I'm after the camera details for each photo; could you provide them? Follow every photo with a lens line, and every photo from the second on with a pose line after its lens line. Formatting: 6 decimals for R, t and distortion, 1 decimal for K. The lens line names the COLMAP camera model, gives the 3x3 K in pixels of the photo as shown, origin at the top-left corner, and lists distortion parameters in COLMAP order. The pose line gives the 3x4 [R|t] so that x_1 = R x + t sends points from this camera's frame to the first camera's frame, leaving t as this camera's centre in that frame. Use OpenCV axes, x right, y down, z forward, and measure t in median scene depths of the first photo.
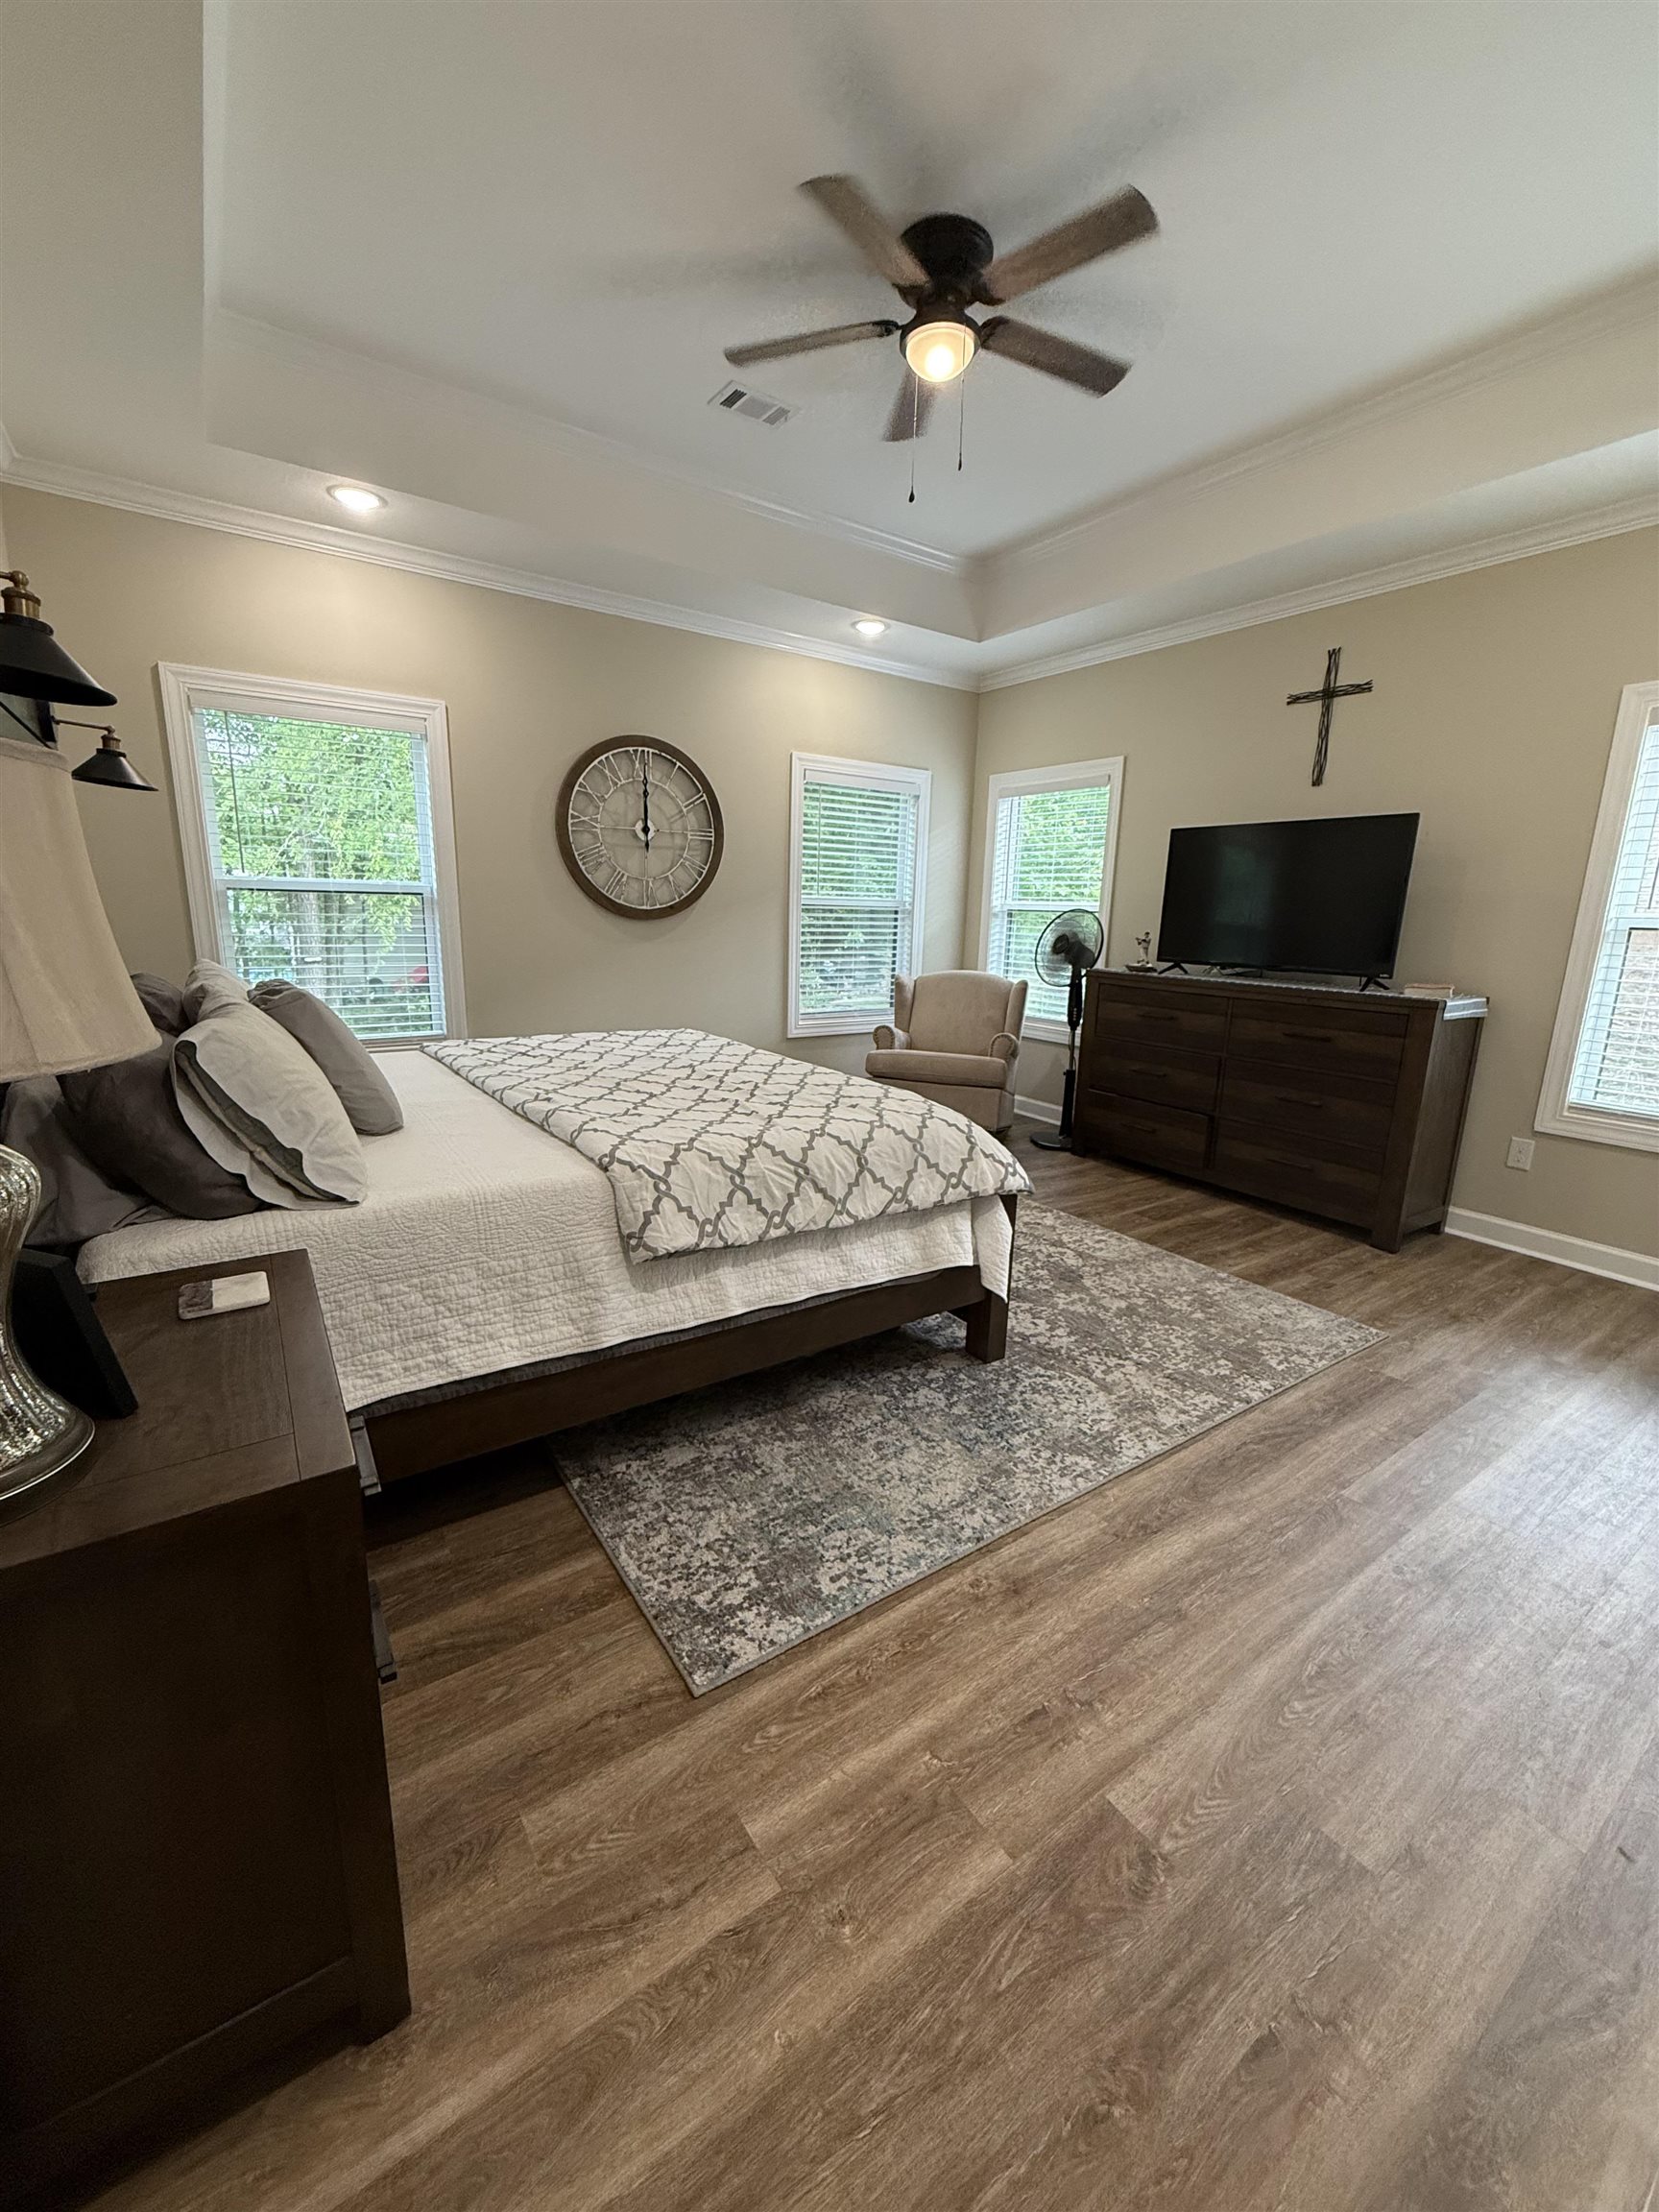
lens RADIAL K [[878.7, 0, 827.0], [0, 878.7, 1094.8], [0, 0, 1]] dist [-0.000361, -0.000223]
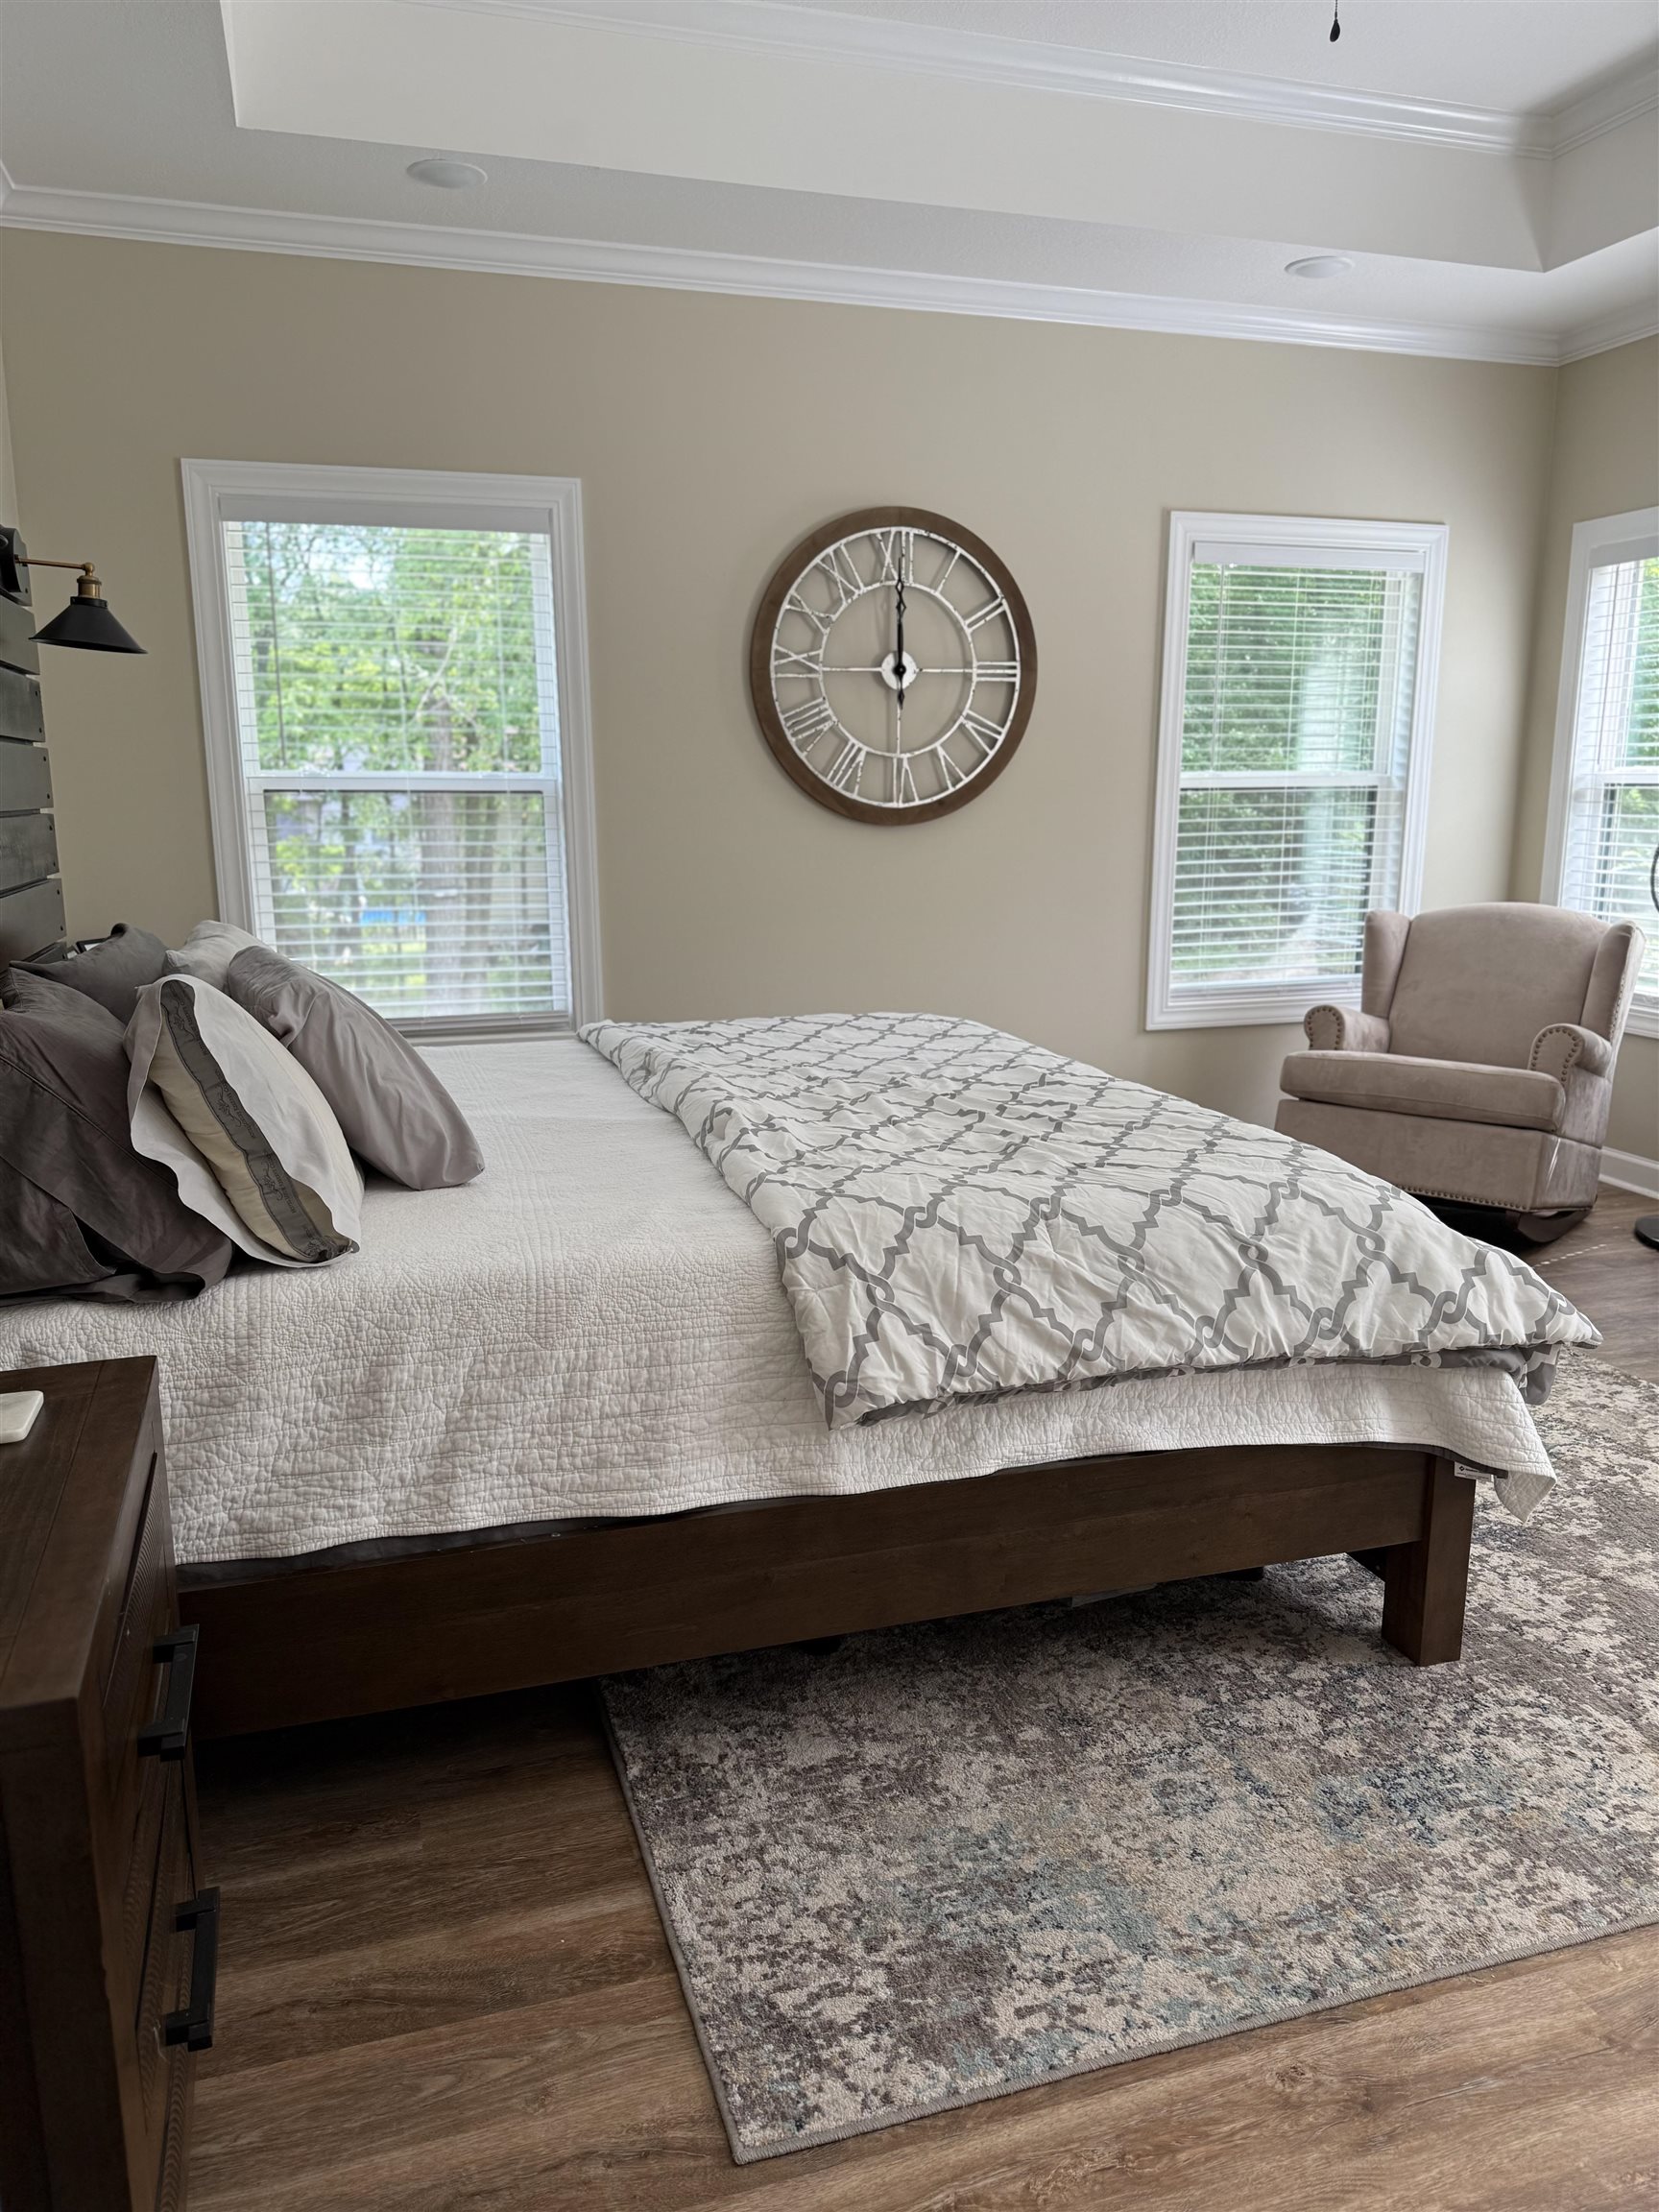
lens RADIAL K [[1562.0, 0, 829.5], [0, 1562.0, 1106.0], [0, 0, 1]] dist [0.021610, -0.028354]
pose [[0.955452, 0.030154, -0.293603, 0.130188], [-0.033722, 0.999406, -0.007097, -0.007850], [0.293215, 0.016682, 0.955901, 0.006263]]
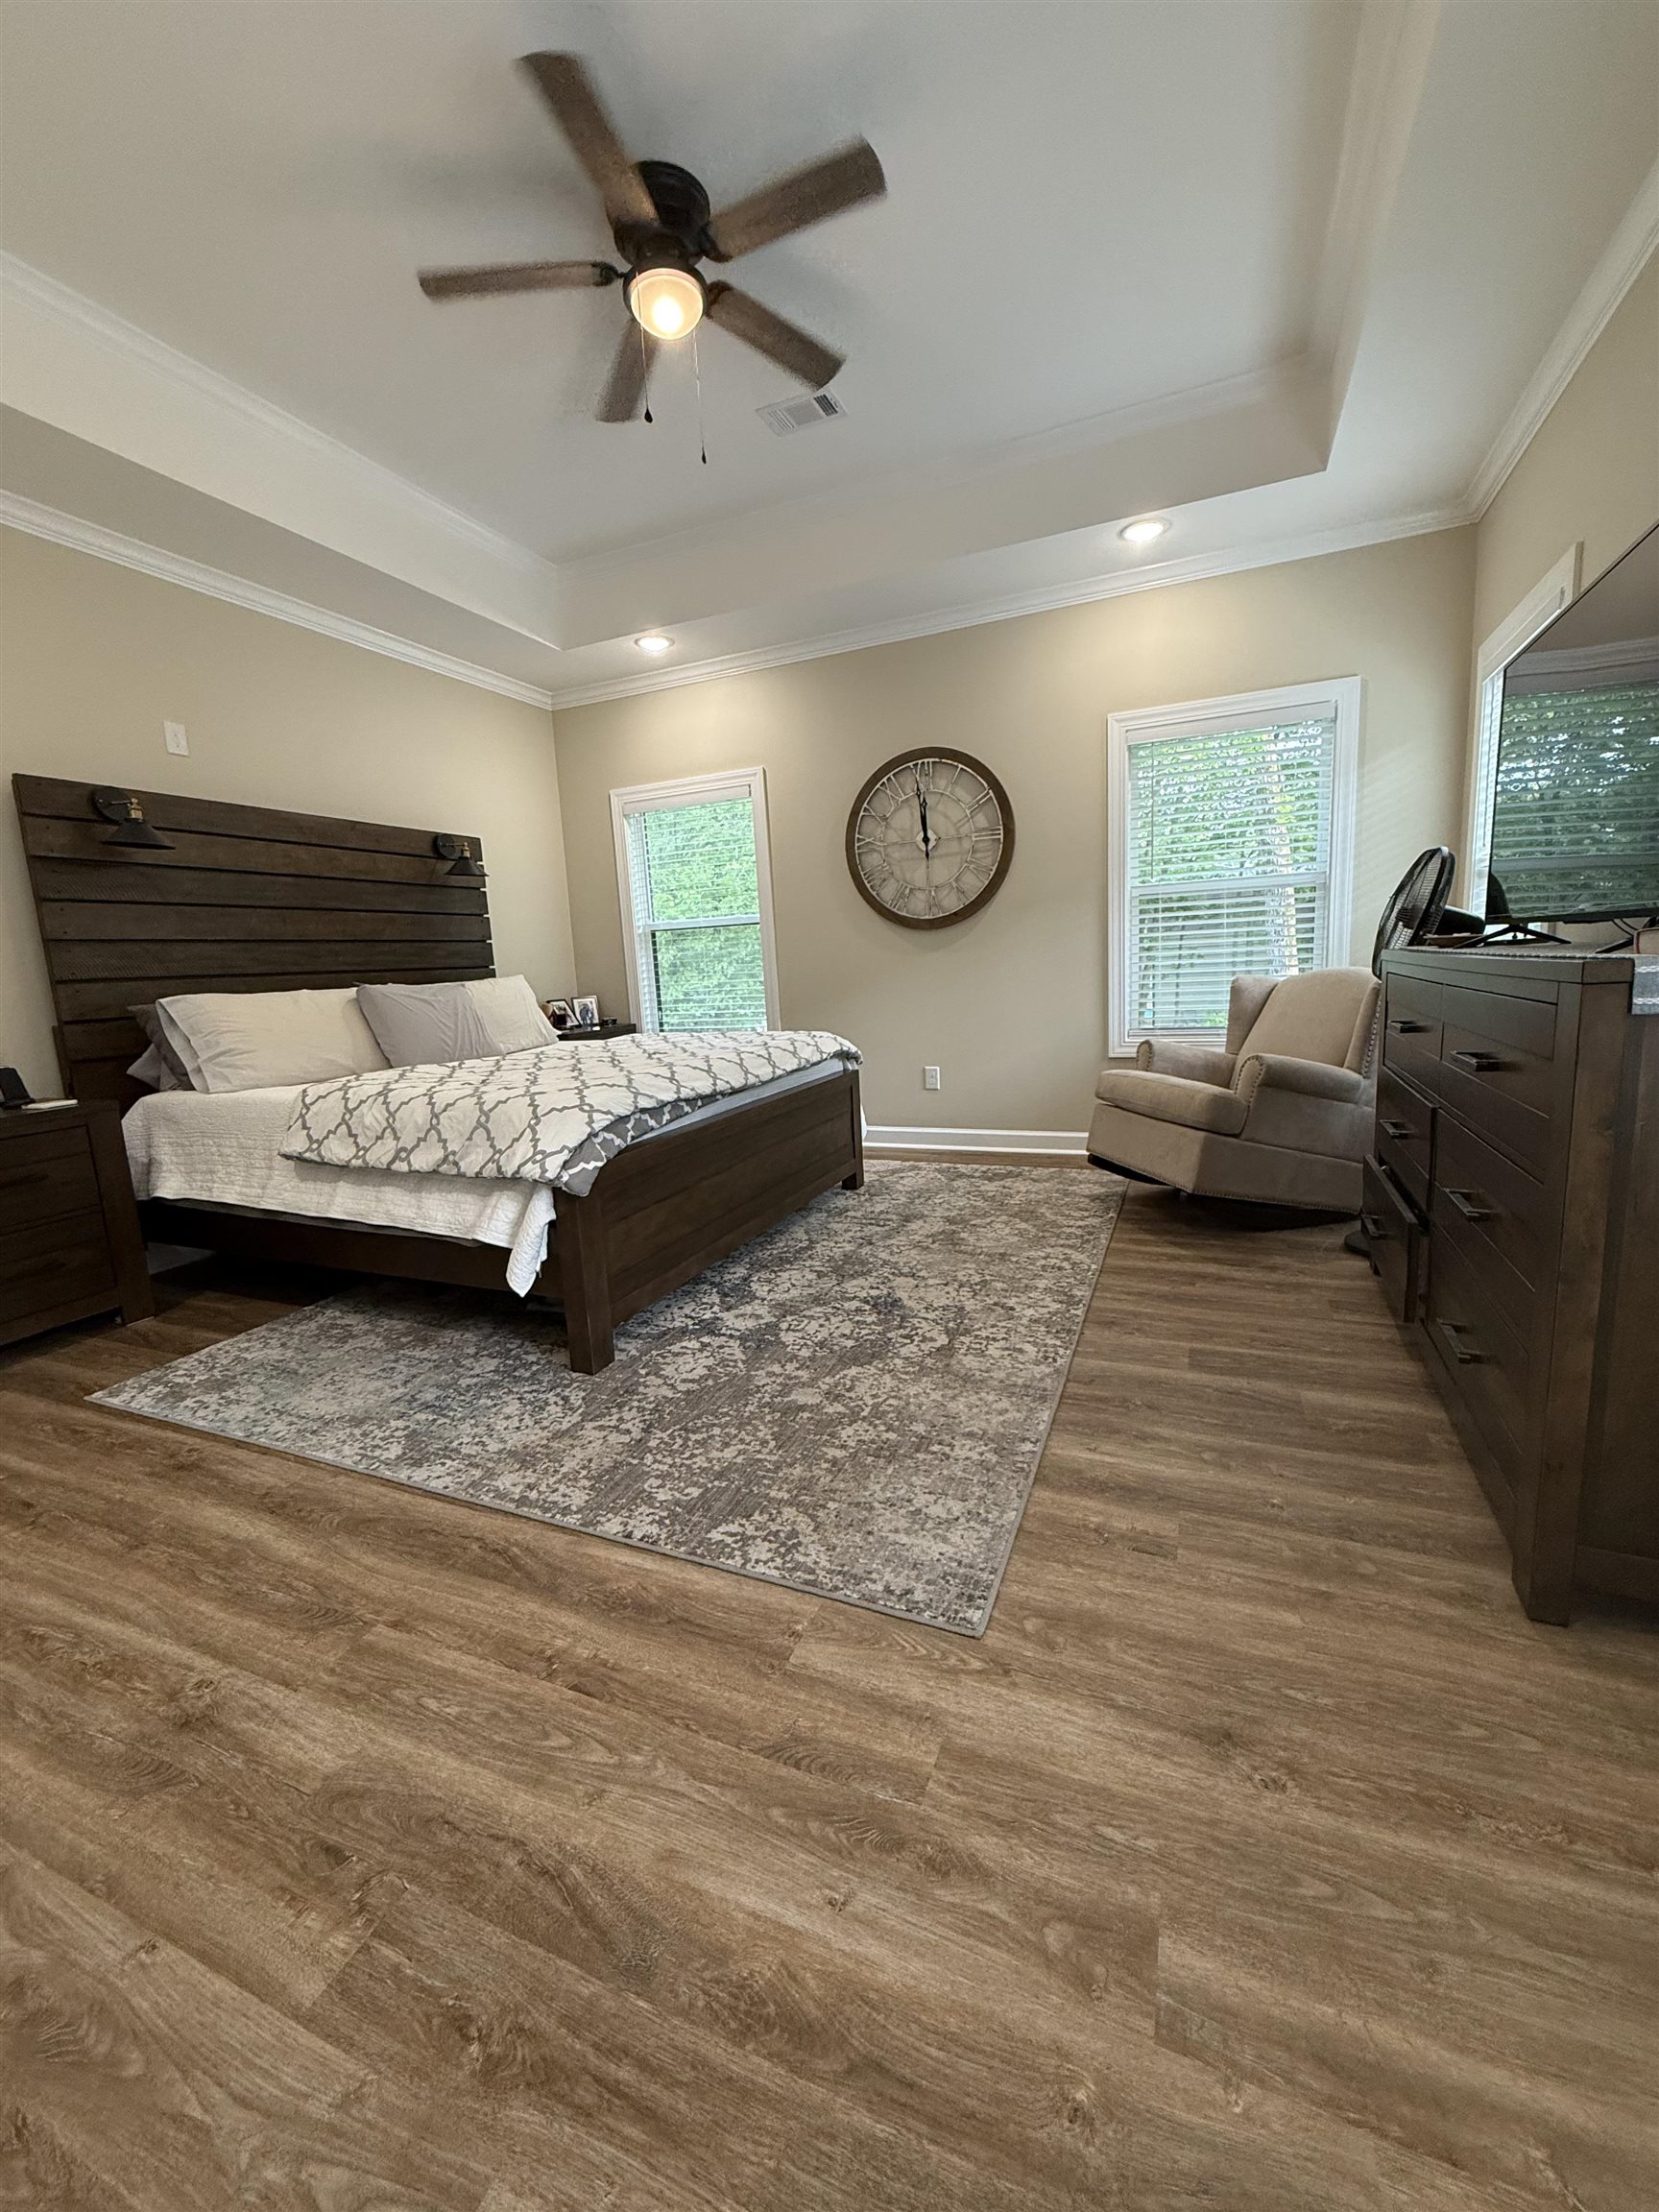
lens RADIAL K [[878.7, 0, 827.0], [0, 878.7, 1094.8], [0, 0, 1]] dist [-0.000361, -0.000223]
pose [[0.532181, 0.074850, -0.843315, 1.276157], [-0.111169, 0.993638, 0.018038, -0.035452], [0.839300, 0.084151, 0.537117, 0.827118]]
